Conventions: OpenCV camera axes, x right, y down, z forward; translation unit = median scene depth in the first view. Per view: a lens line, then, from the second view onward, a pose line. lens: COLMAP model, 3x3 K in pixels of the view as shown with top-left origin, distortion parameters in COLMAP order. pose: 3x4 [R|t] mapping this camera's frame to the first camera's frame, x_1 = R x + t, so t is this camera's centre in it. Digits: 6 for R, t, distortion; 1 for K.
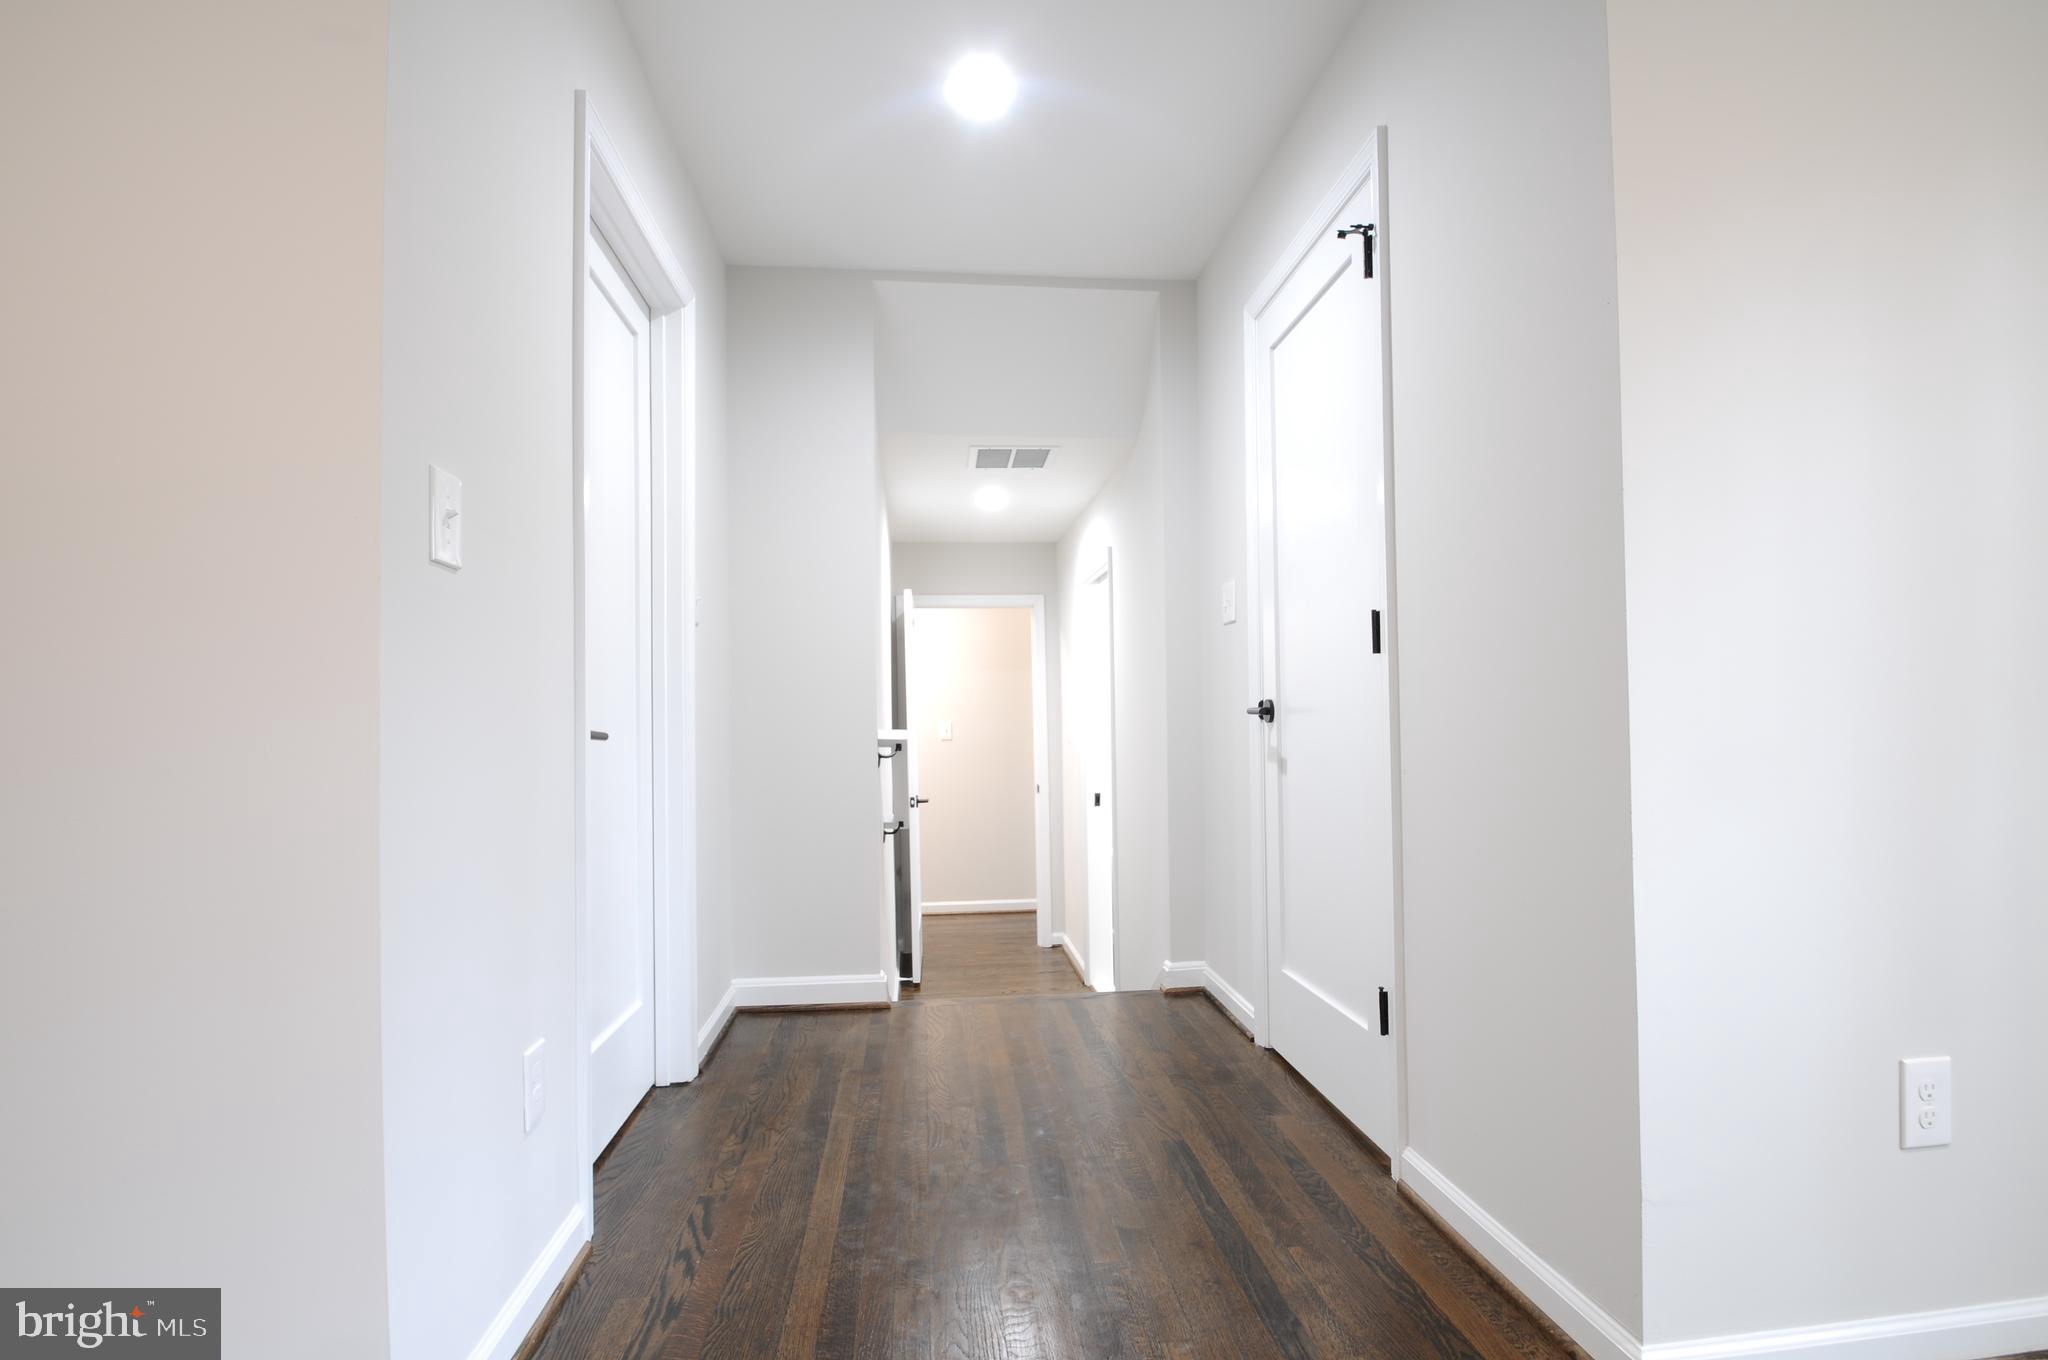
lens RADIAL K [[997.6, 0, 1022.7], [0, 997.6, 717.4], [0, 0, 1]] dist [0.001798, -0.012965]
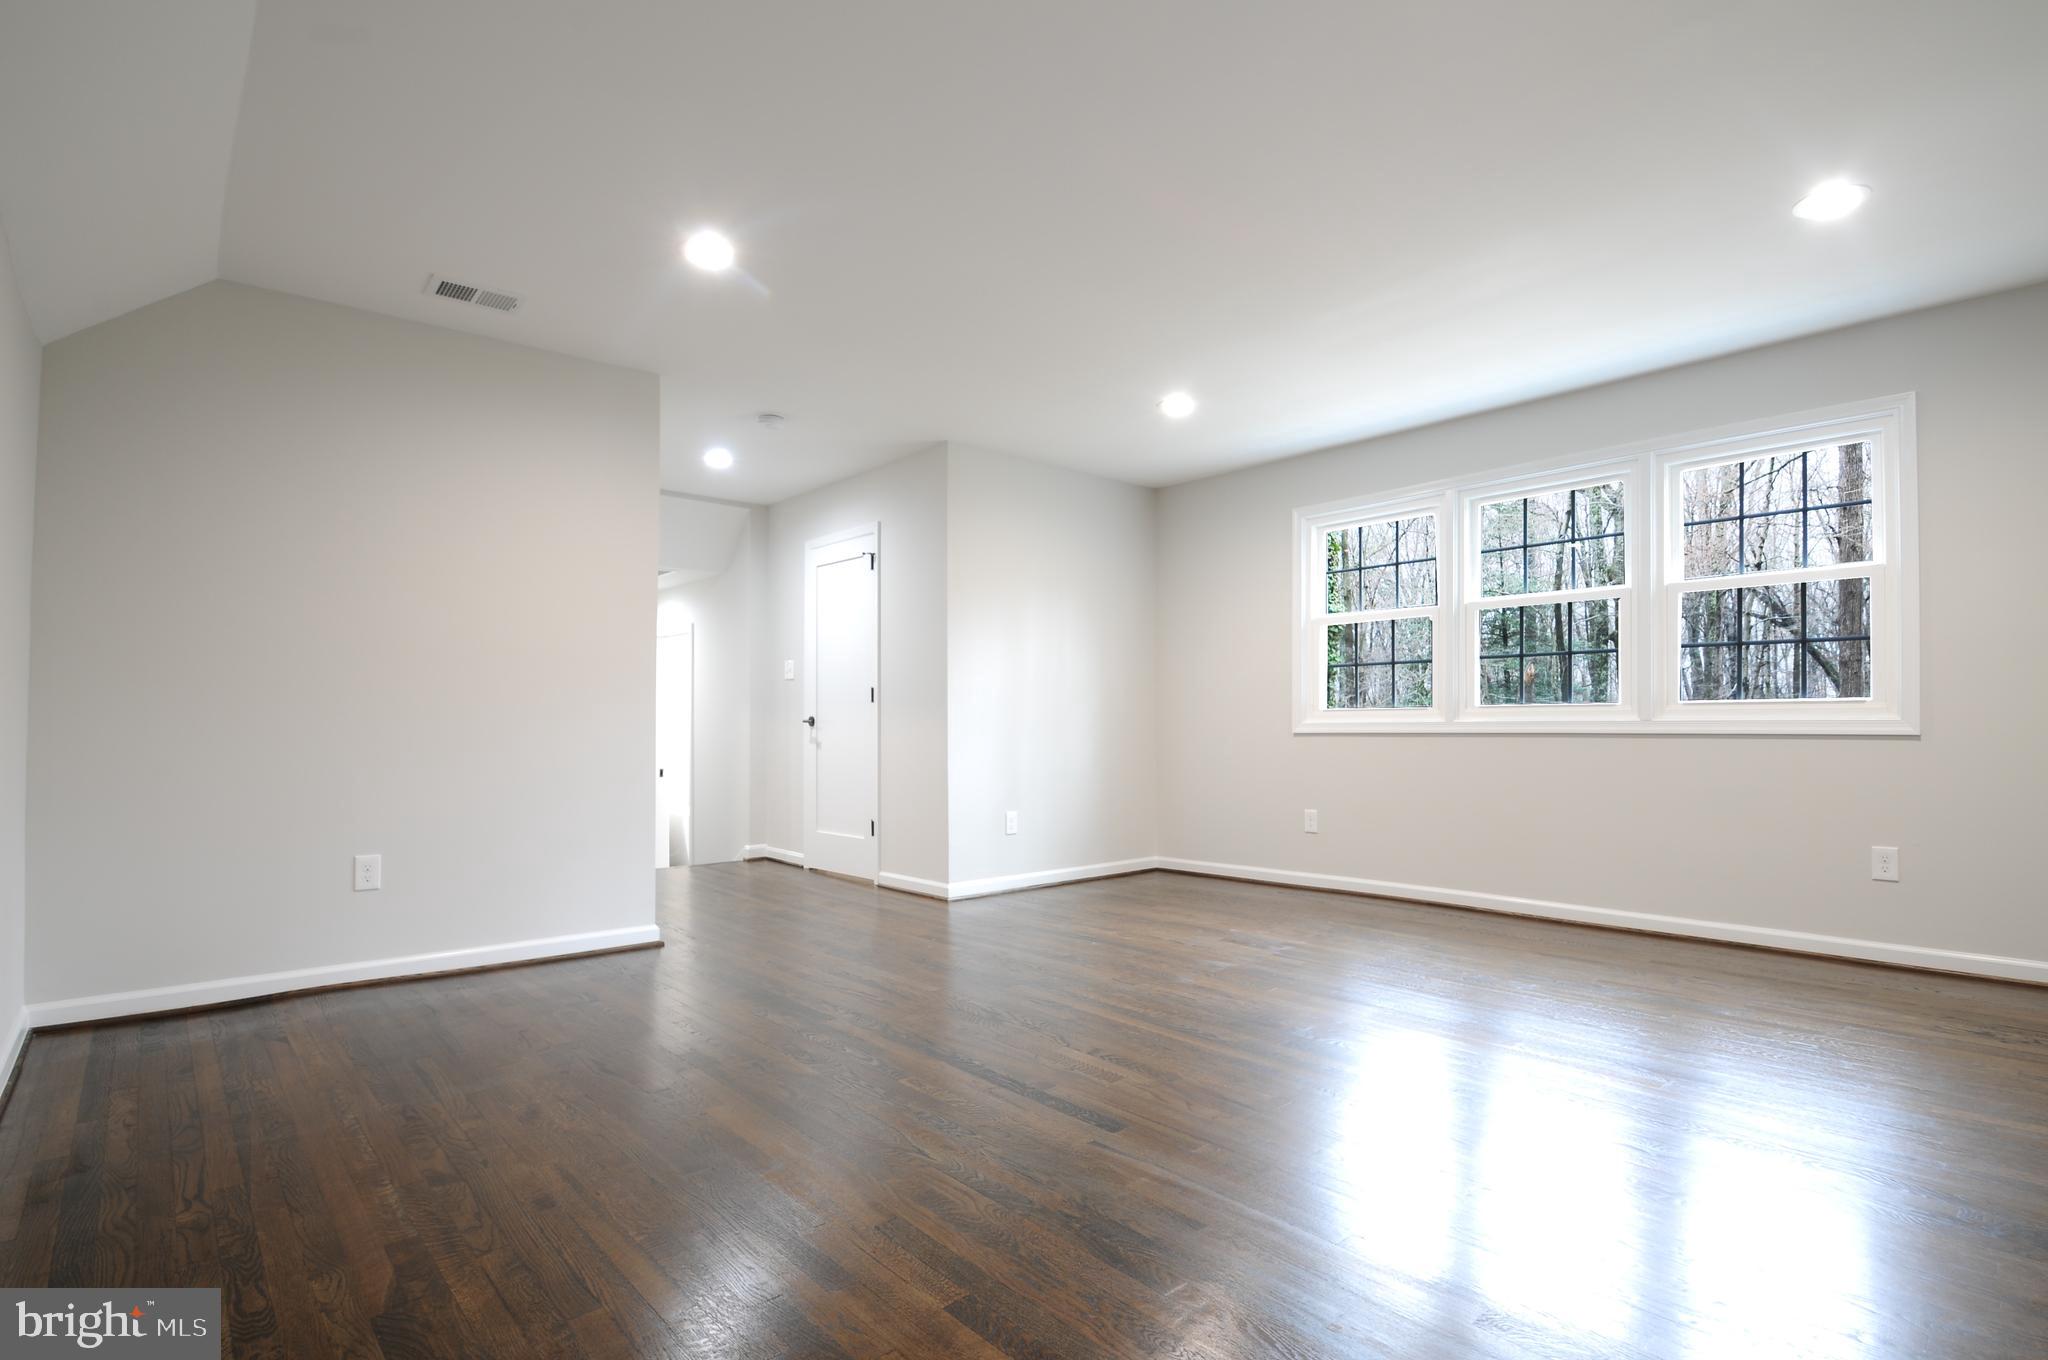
lens RADIAL K [[997.6, 0, 1022.7], [0, 997.6, 717.4], [0, 0, 1]] dist [0.001798, -0.012965]
pose [[0.811918, 0.023236, 0.583309, -0.686995], [-0.019234, 0.999730, -0.013052, 0.004590], [-0.583455, -0.000622, 0.812145, -1.117975]]
